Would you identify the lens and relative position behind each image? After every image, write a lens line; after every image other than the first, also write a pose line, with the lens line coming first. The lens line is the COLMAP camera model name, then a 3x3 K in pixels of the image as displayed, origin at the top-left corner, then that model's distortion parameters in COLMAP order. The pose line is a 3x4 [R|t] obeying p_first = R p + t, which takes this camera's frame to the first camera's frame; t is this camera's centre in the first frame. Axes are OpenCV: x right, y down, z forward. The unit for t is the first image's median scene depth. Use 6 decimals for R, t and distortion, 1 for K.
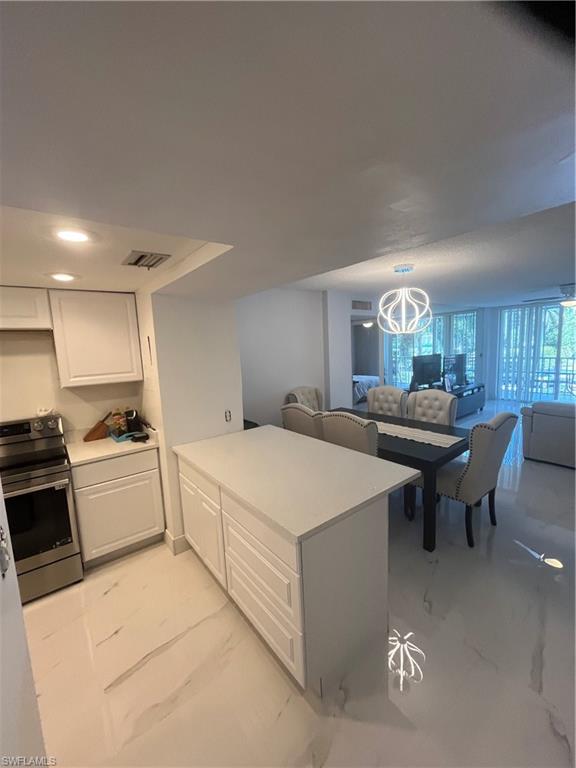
lens RADIAL K [[314.5, 0, 285.6], [0, 314.5, 382.1], [0, 0, 1]] dist [-0.002518, 0.000640]
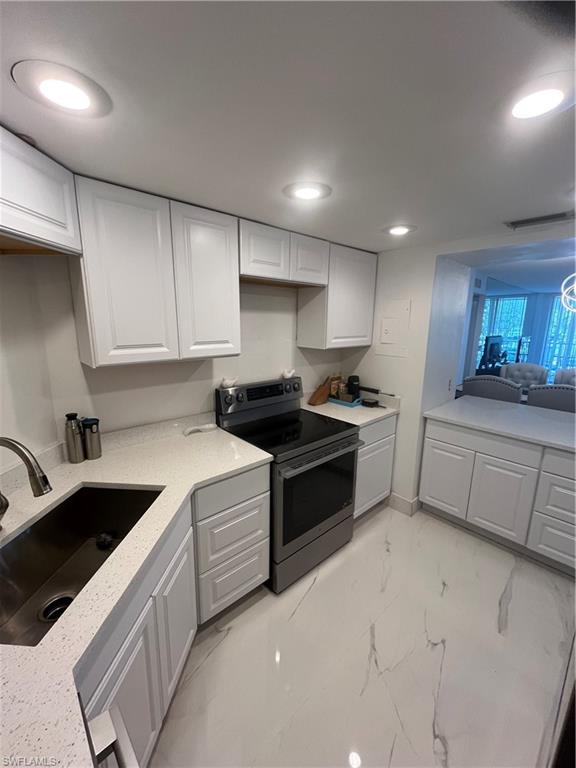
lens RADIAL K [[314.5, 0, 286.8], [0, 314.5, 383.4], [0, 0, 1]] dist [-0.002518, 0.000640]
pose [[0.995468, 0.035765, 0.088115, -0.706833], [-0.042681, 0.996048, 0.077895, 0.041534], [-0.084981, -0.081303, 0.993060, 0.032306]]
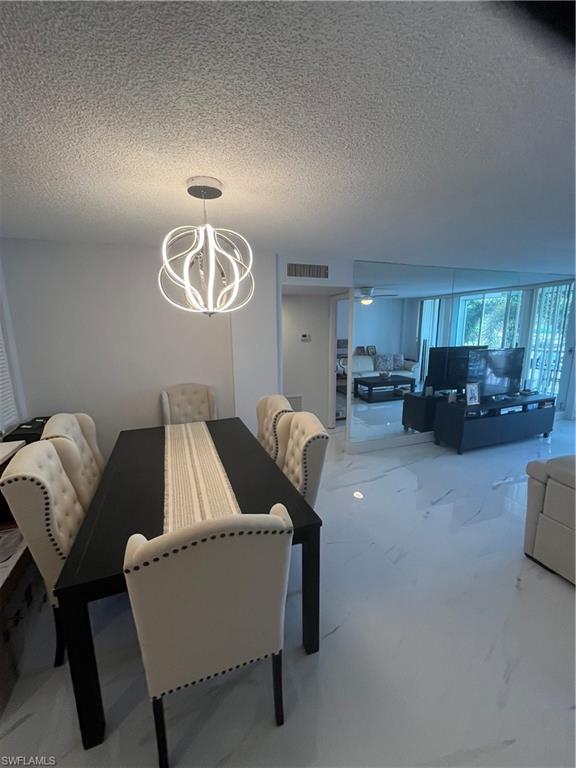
lens RADIAL K [[314.5, 0, 287.3], [0, 314.5, 383.5], [0, 0, 1]] dist [-0.002518, 0.000640]
pose [[0.948988, 0.085864, -0.303396, 0.682908], [-0.064197, 0.994669, 0.080699, -0.083652], [0.308707, -0.057105, 0.949441, 0.513792]]
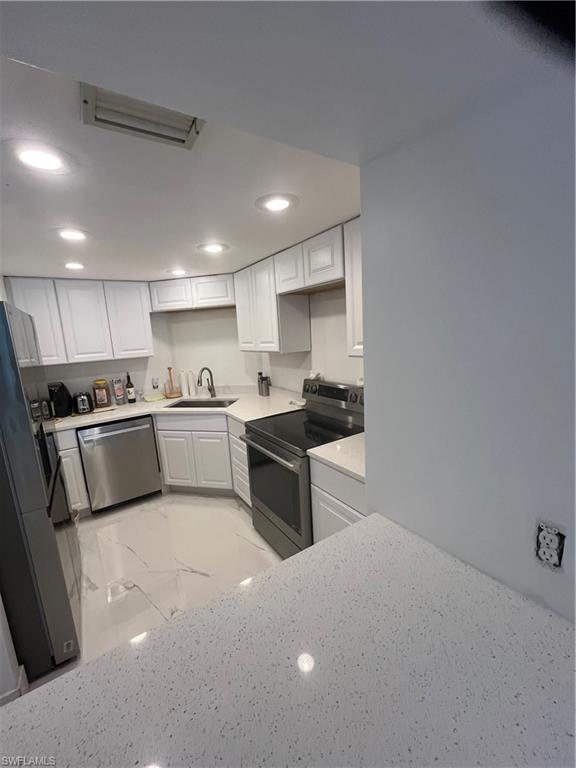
lens RADIAL K [[314.5, 0, 285.6], [0, 314.5, 384.4], [0, 0, 1]] dist [-0.002518, 0.000640]
pose [[-0.089573, 0.210672, -0.973444, 0.051593], [-0.057647, 0.974638, 0.216235, -0.056307], [0.994311, 0.075485, -0.075157, 0.705178]]
